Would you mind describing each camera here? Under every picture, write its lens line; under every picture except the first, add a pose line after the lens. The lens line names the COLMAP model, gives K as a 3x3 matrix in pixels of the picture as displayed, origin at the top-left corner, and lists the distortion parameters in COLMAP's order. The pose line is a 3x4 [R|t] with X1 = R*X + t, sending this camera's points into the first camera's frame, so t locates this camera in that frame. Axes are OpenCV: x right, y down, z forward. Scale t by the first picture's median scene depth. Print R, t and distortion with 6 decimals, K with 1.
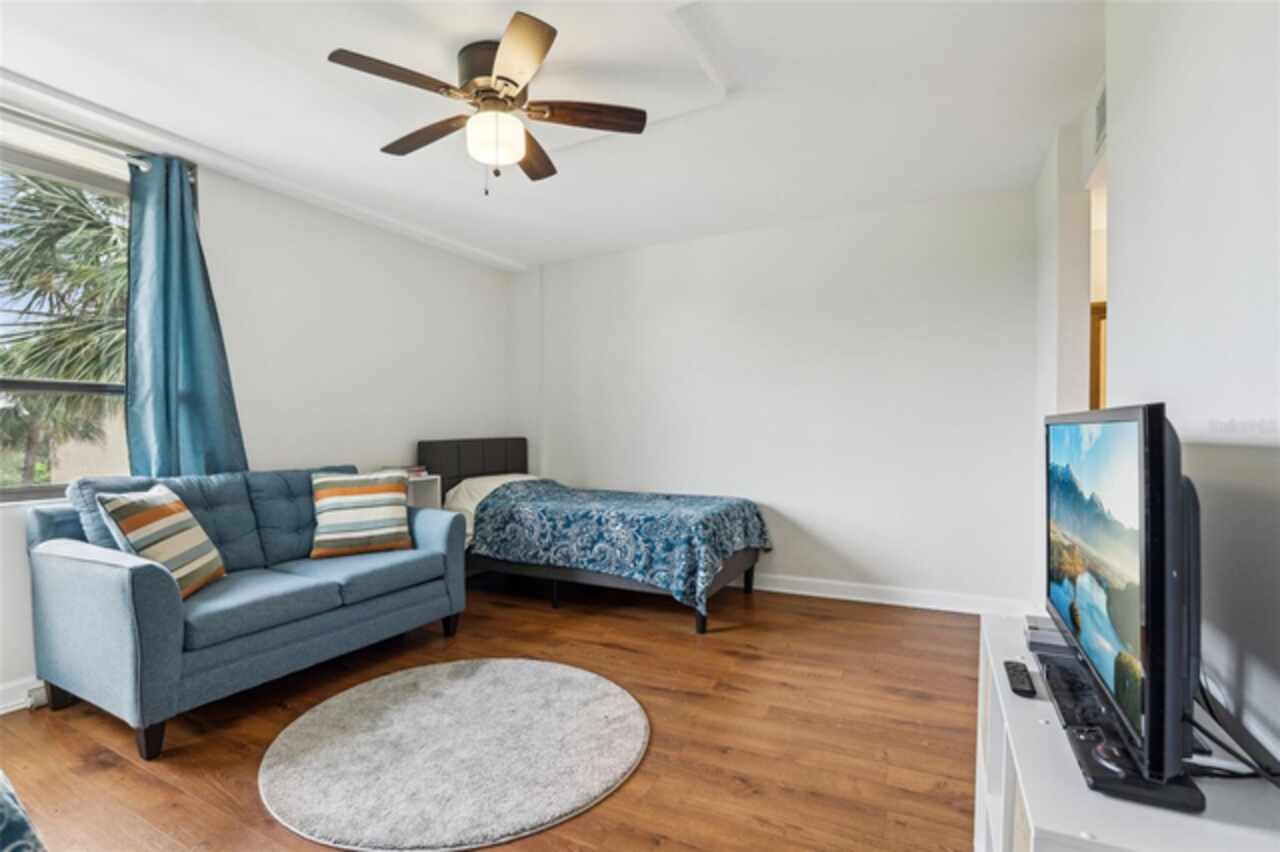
lens RADIAL K [[586.2, 0, 635.9], [0, 586.2, 443.9], [0, 0, 1]] dist [-0.056970, 0.025202]
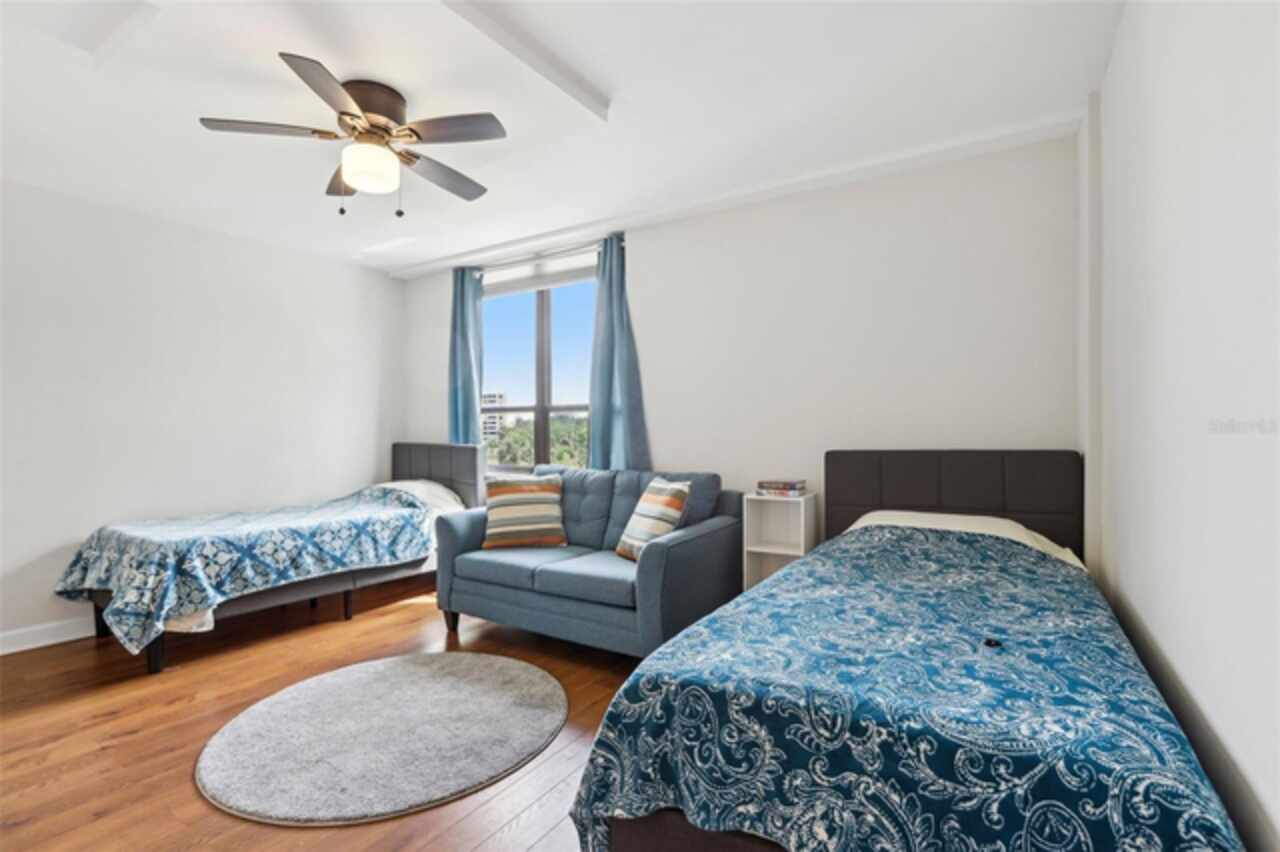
lens RADIAL K [[591.3, 0, 638.3], [0, 591.3, 429.8], [0, 0, 1]] dist [-0.057347, 0.025955]
pose [[-0.074473, 0.006053, -0.997205, 0.576155], [-0.014520, 0.999869, 0.007154, -0.046518], [0.997117, 0.015012, -0.074376, 1.141830]]
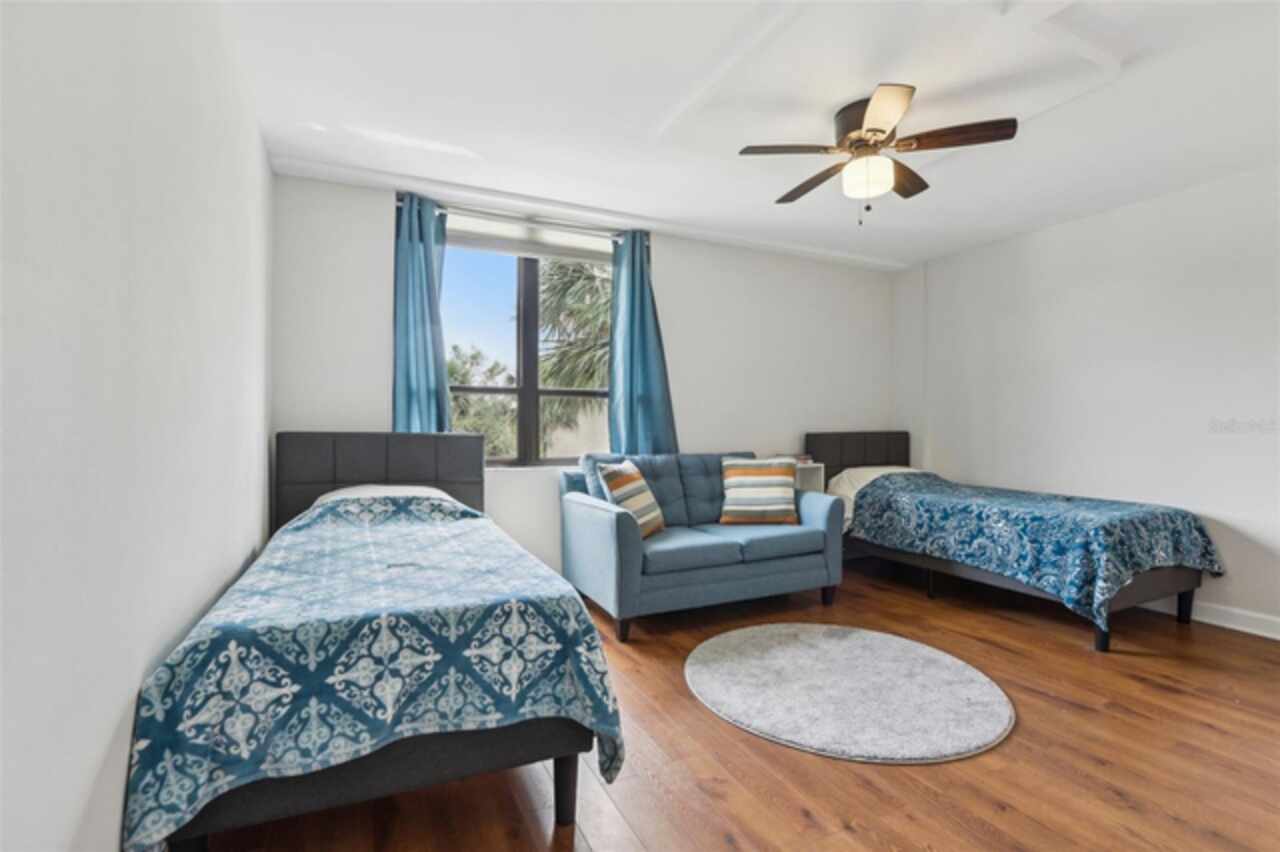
lens RADIAL K [[577.1, 0, 640.0], [0, 577.1, 426.0], [0, 0, 1]] dist [-0.067079, 0.023478]
pose [[0.800493, 0.009590, -0.599265, 0.057336], [-0.020414, 0.999728, -0.011270, 0.001310], [0.598994, 0.021255, 0.800471, -0.136014]]
